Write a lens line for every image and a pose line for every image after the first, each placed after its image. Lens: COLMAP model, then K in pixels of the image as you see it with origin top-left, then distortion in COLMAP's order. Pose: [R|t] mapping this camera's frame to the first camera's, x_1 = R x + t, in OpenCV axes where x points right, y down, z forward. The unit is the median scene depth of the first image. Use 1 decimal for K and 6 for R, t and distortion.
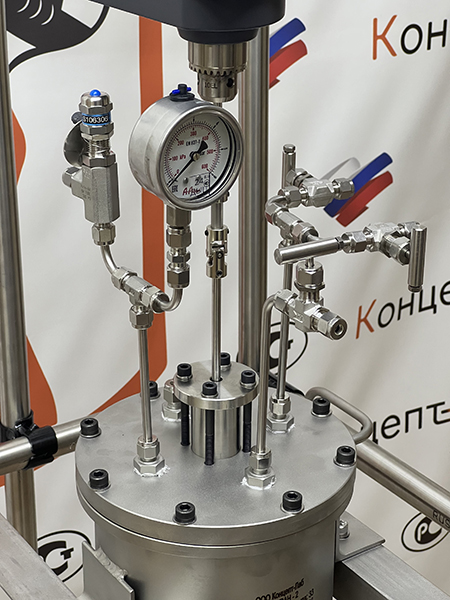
lens RADIAL K [[1378.3, 0, 228.6], [0, 1378.3, 302.0], [0, 0, 1]] dist [0.052599, 0.000000]
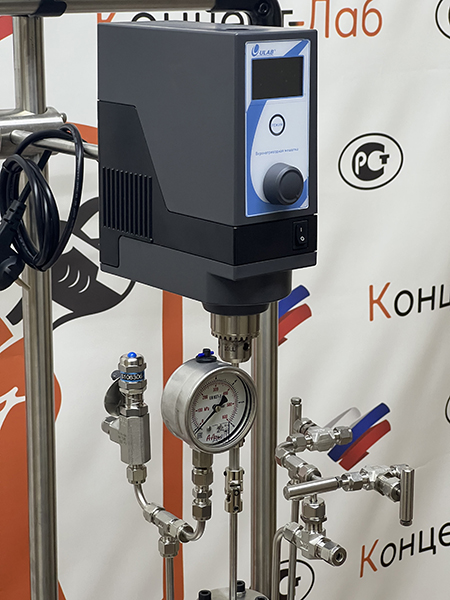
lens RADIAL K [[1378.3, 0, 226.6], [0, 1378.3, 304.2], [0, 0, 1]] dist [0.052599, 0.000000]
pose [[0.999975, 0.000812, -0.007055, -0.006518], [-0.002044, 0.984331, -0.176320, 0.014381], [0.006802, 0.176330, 0.984308, -0.168393]]
